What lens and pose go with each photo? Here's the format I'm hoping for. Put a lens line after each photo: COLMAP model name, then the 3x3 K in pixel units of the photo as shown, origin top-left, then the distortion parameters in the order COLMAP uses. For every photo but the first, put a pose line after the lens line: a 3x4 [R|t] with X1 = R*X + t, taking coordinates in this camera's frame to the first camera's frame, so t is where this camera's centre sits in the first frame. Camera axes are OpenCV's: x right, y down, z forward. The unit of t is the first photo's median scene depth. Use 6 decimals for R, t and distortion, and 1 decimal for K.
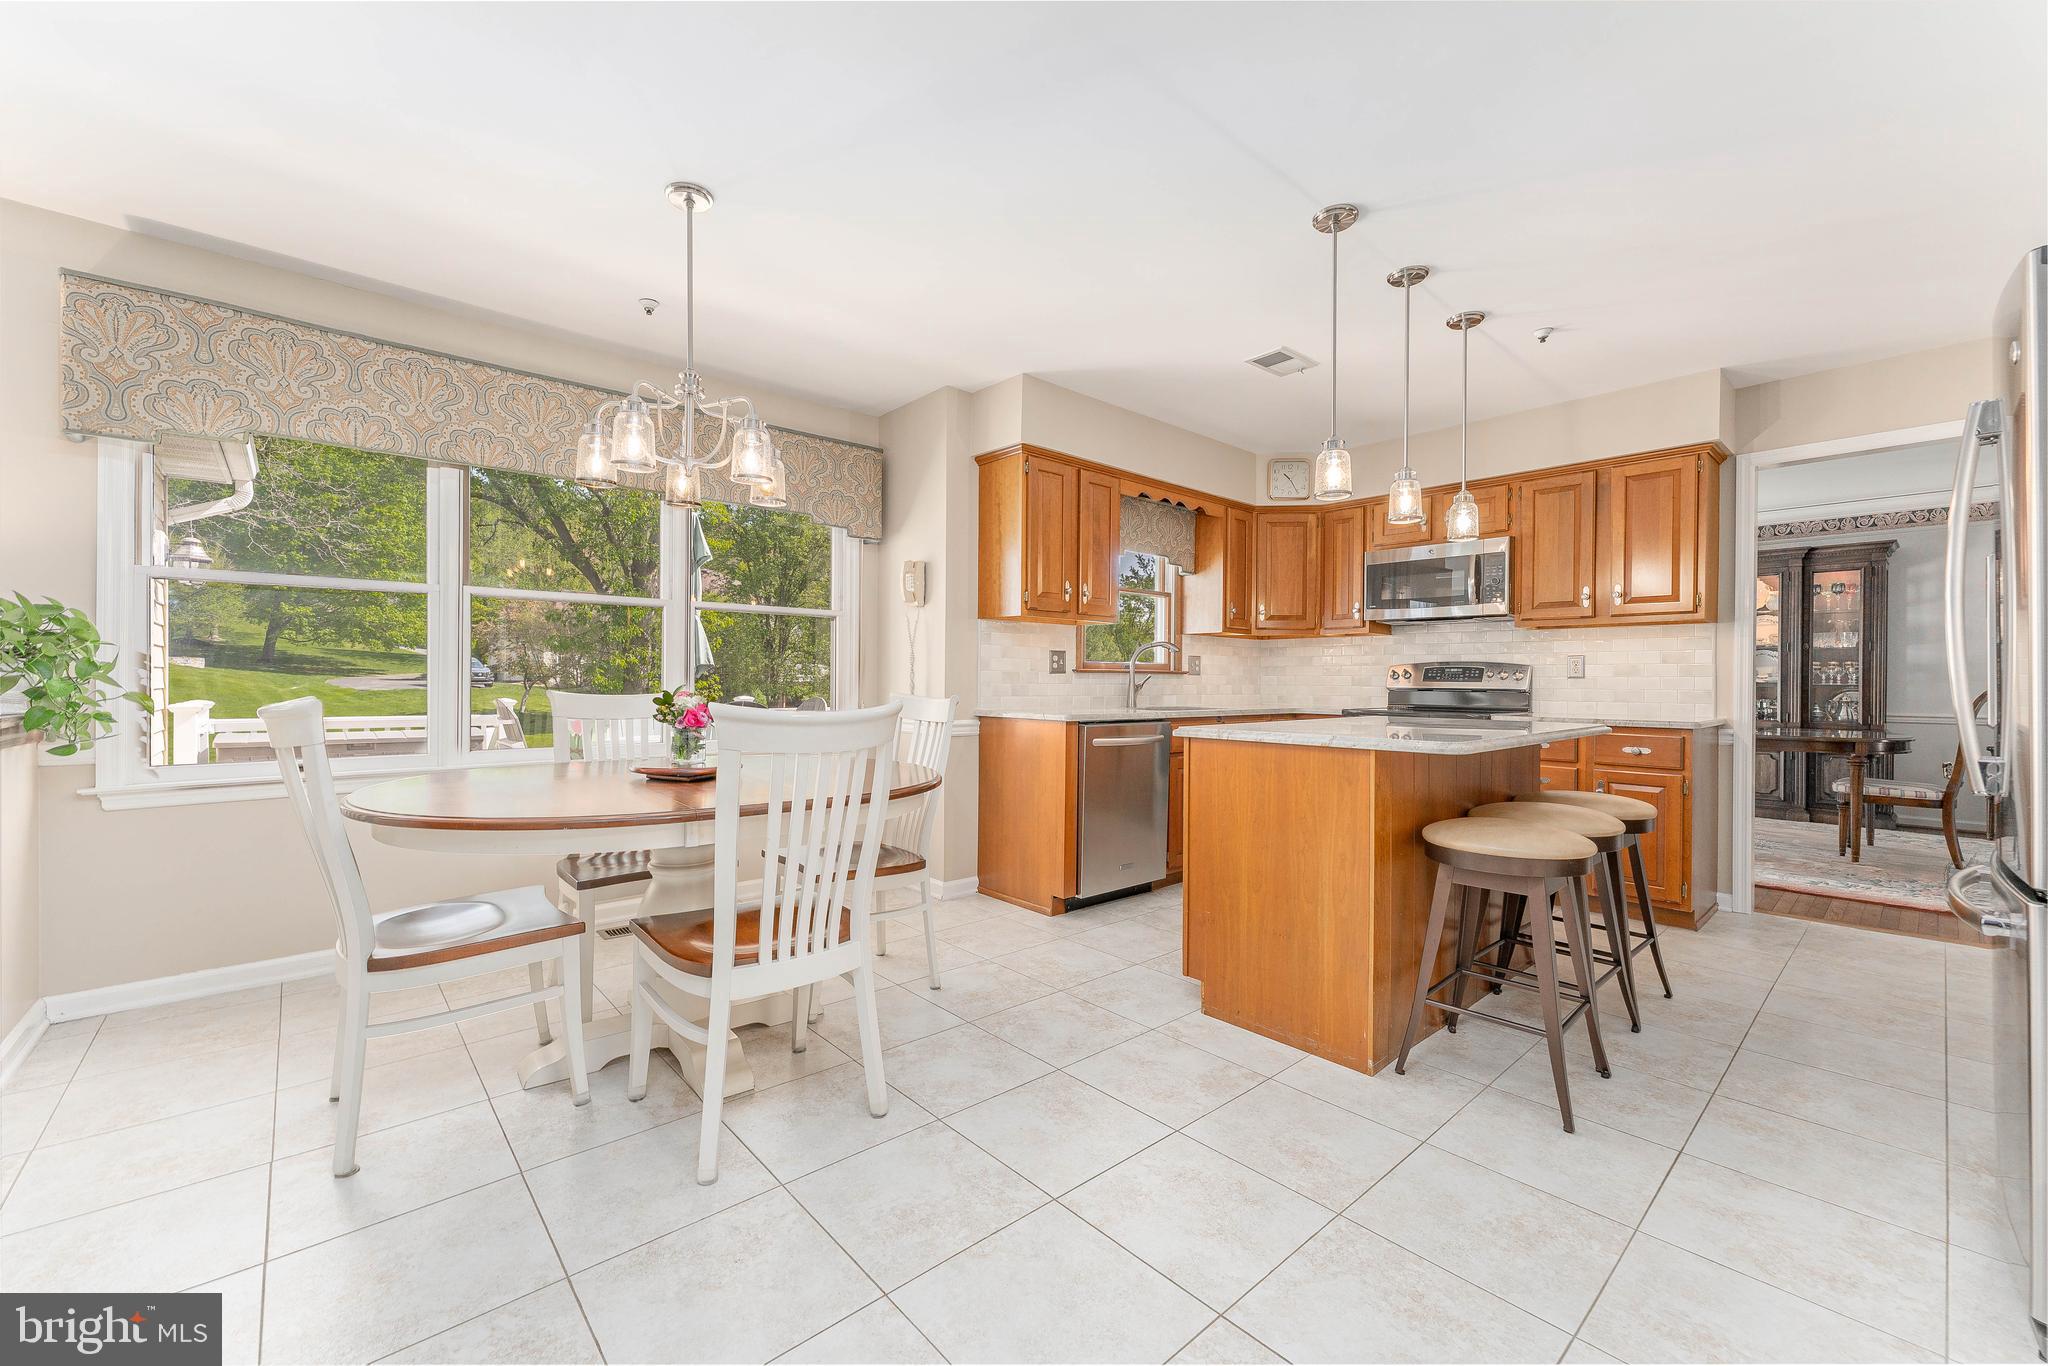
lens RADIAL K [[815.5, 0, 1017.6], [0, 815.5, 685.6], [0, 0, 1]] dist [0.000495, -0.000101]
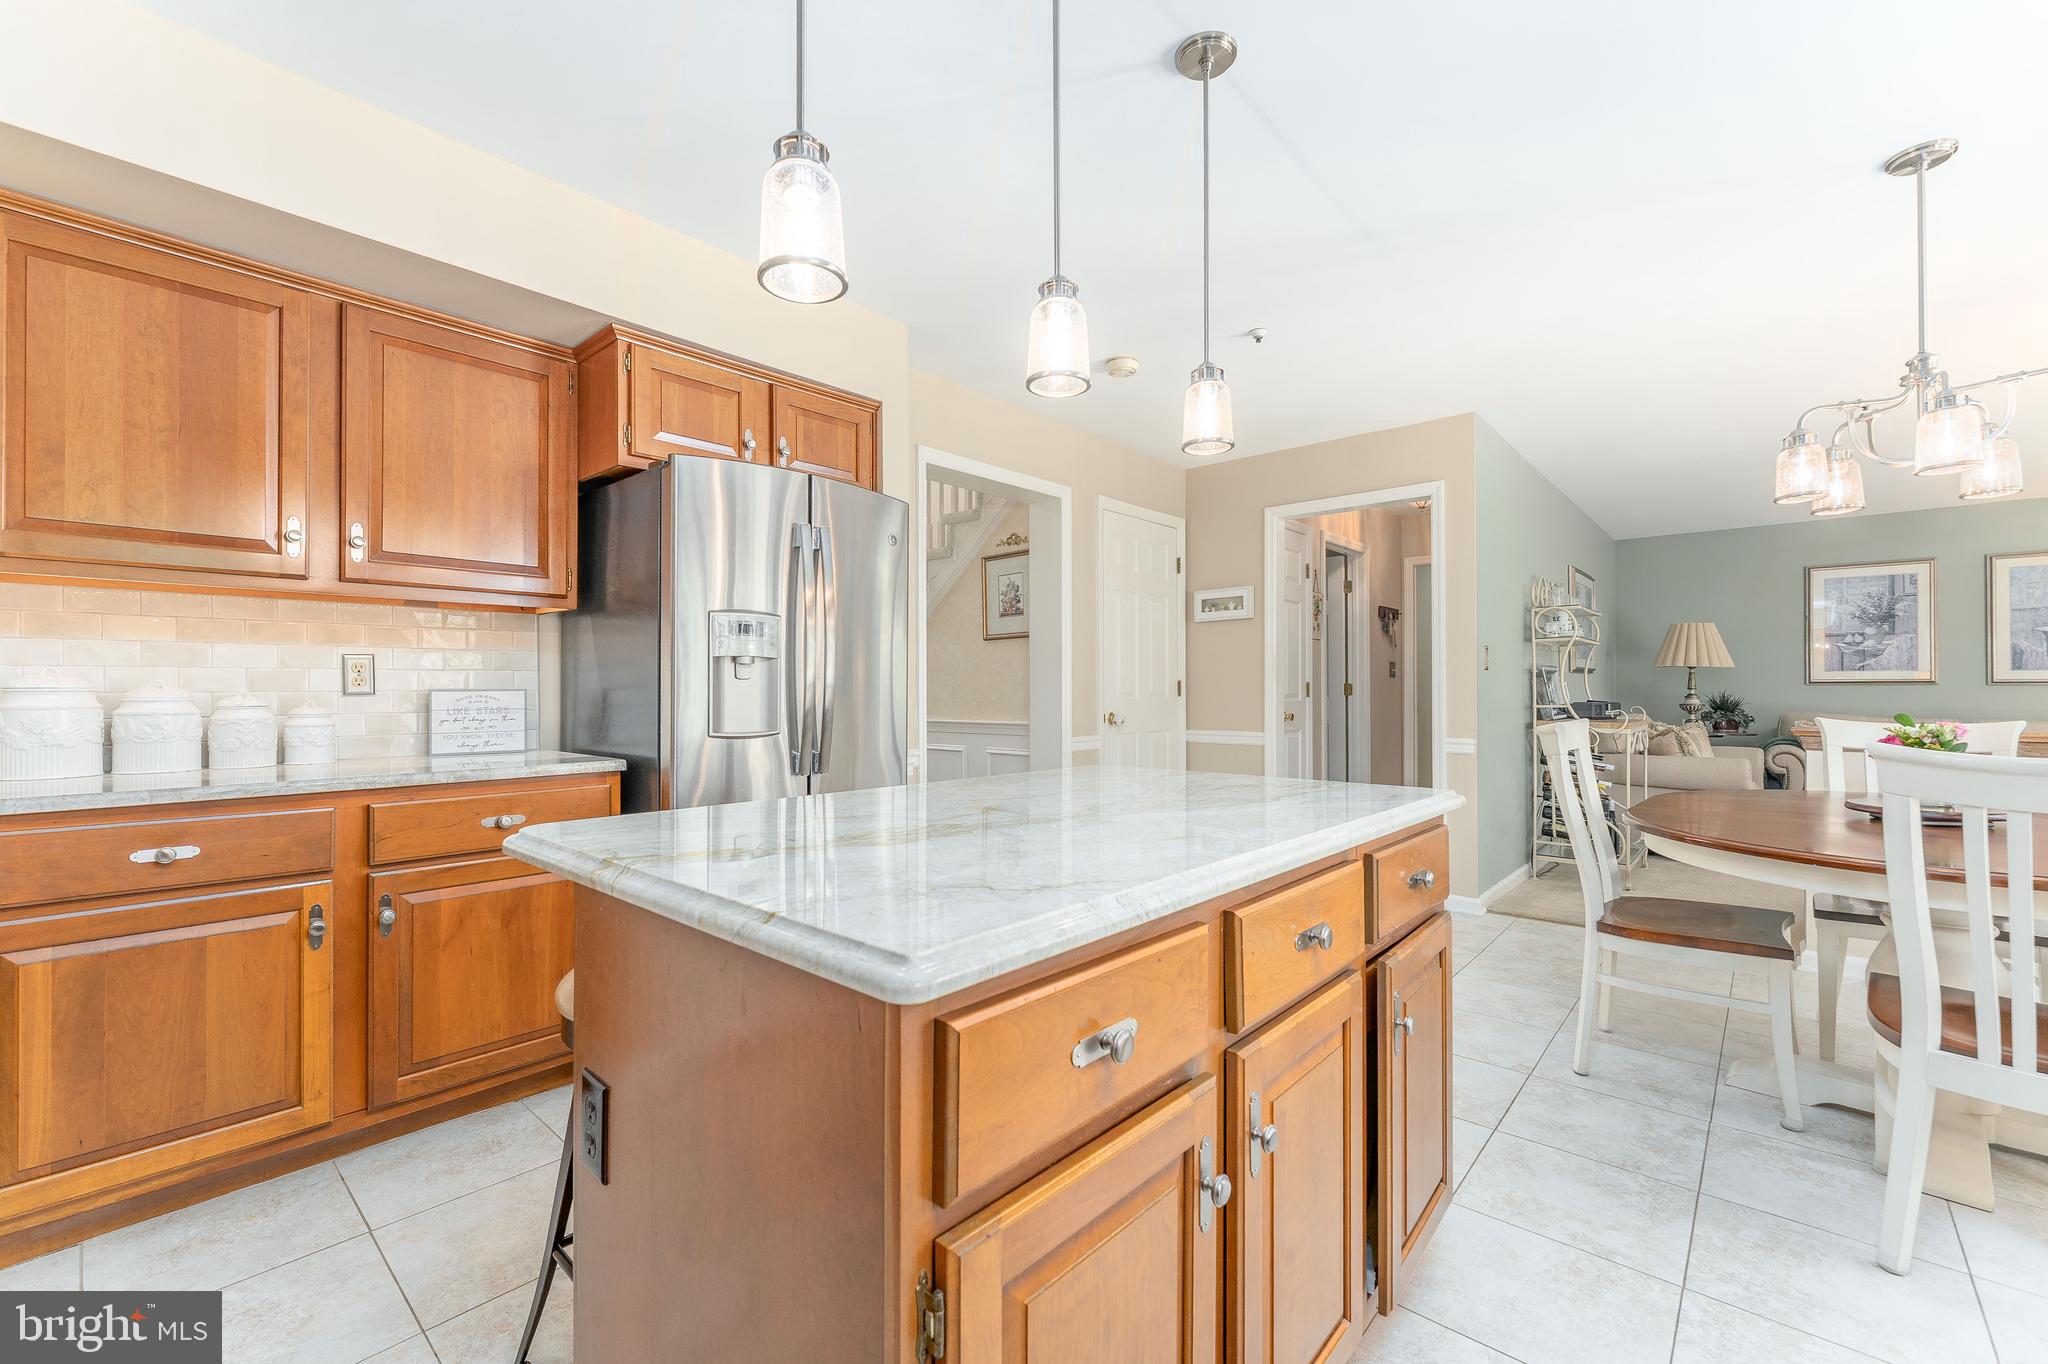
lens RADIAL K [[851.2, 0, 1015.5], [0, 851.2, 680.4], [0, 0, 1]] dist [0.000950, -0.000261]
pose [[-0.993504, -0.006673, -0.113604, 0.370804], [-0.006135, 0.999968, -0.005088, -0.016431], [0.113634, -0.004358, -0.993513, 0.998830]]
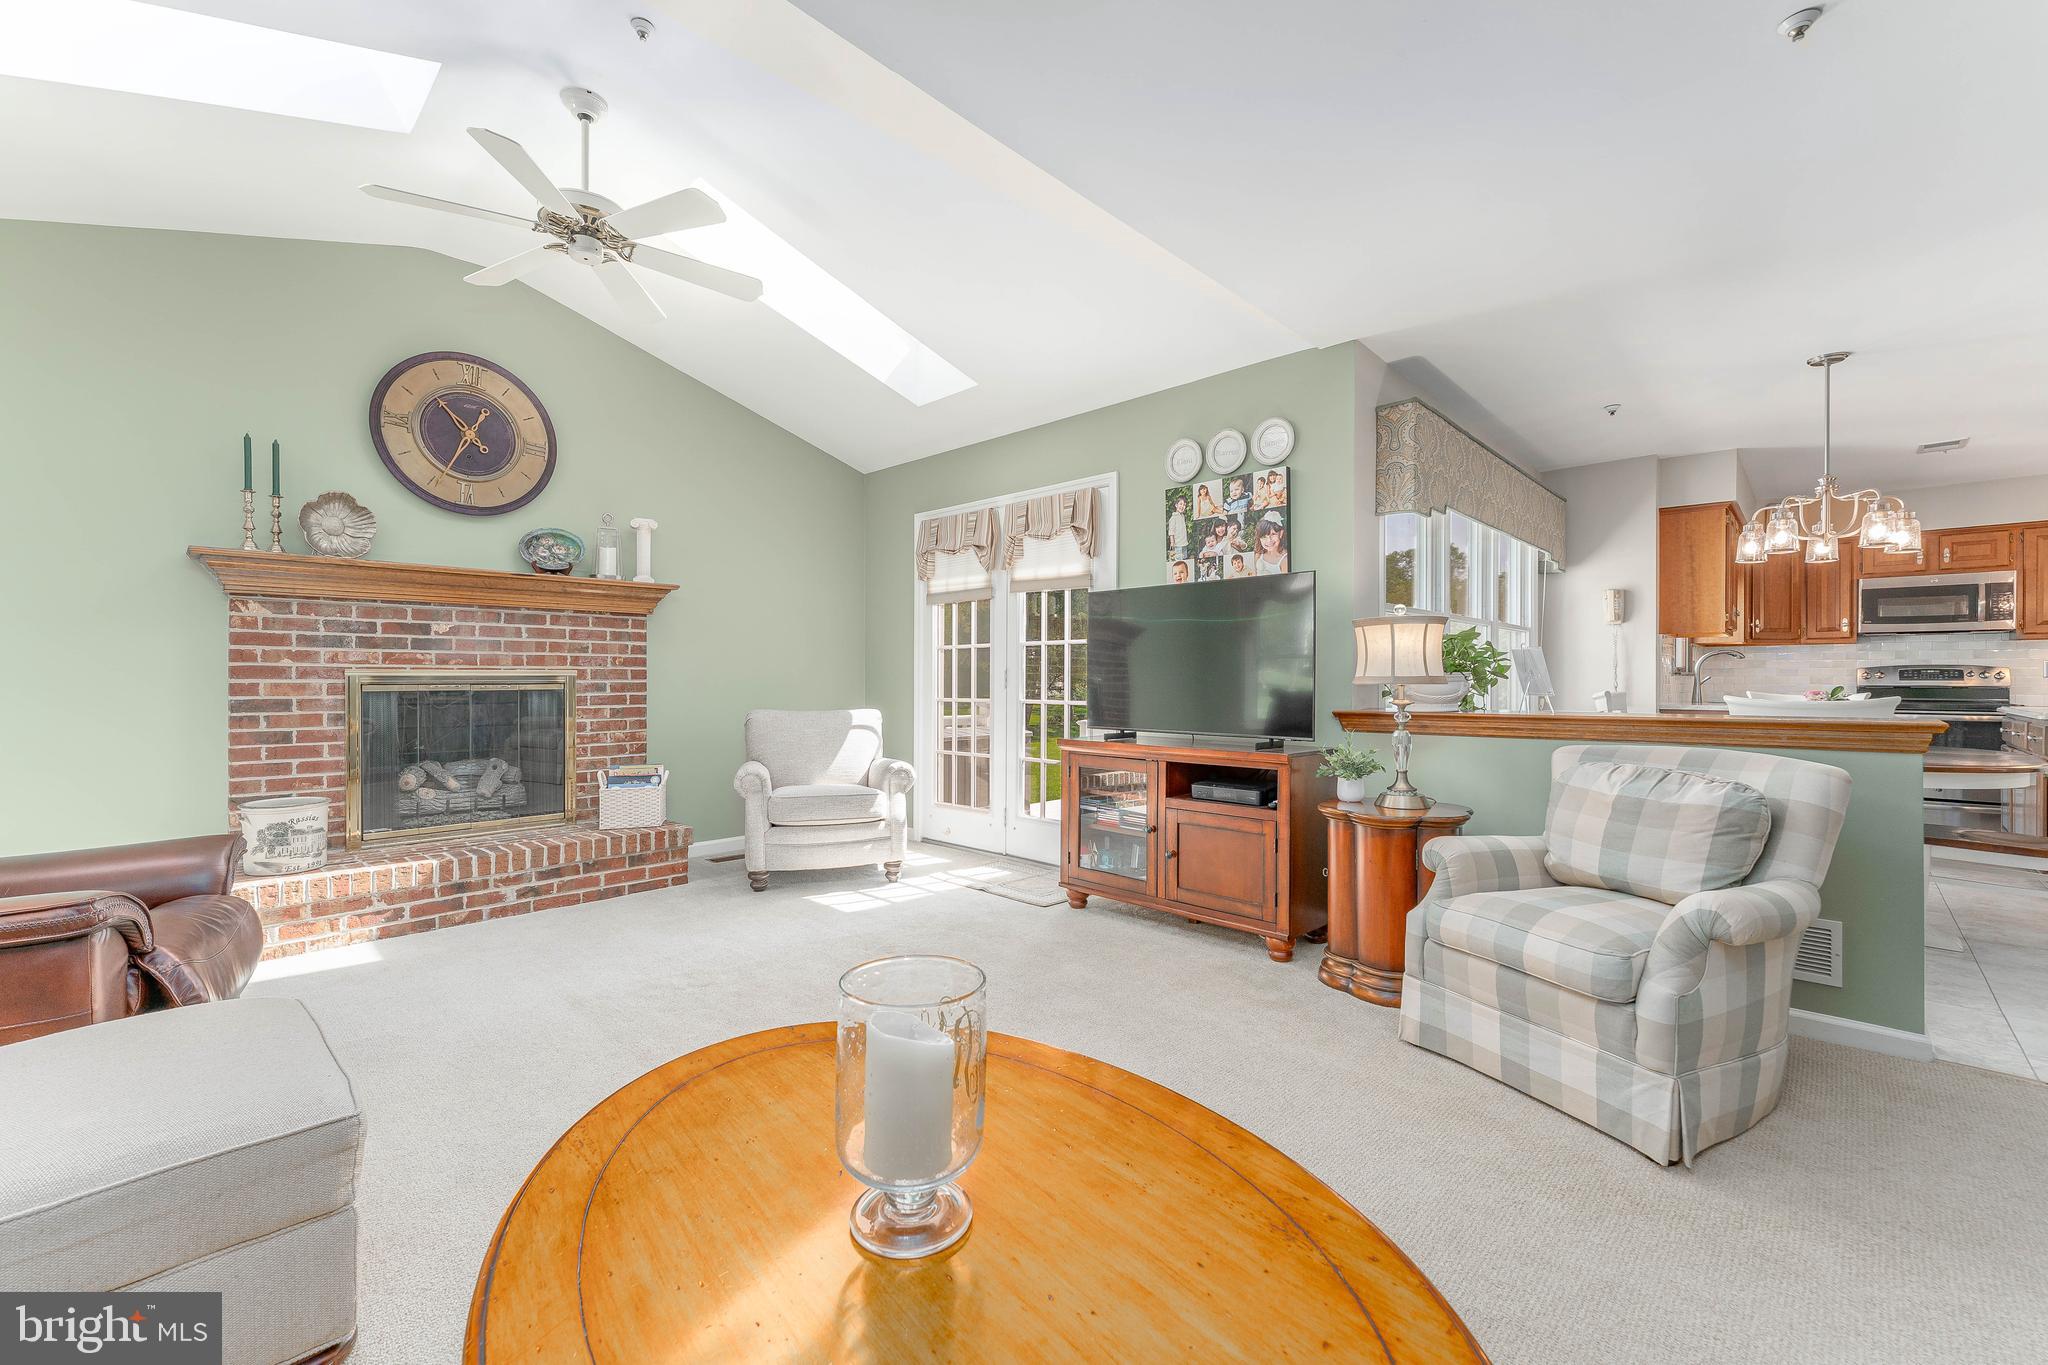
lens RADIAL K [[837.4, 0, 1017.4], [0, 837.4, 680.0], [0, 0, 1]] dist [0.000765, 0.000169]
pose [[0.997084, -0.006089, 0.076075, -1.094731], [0.006591, 0.999958, -0.006357, -0.007286], [-0.076033, 0.006840, 0.997082, -0.223169]]
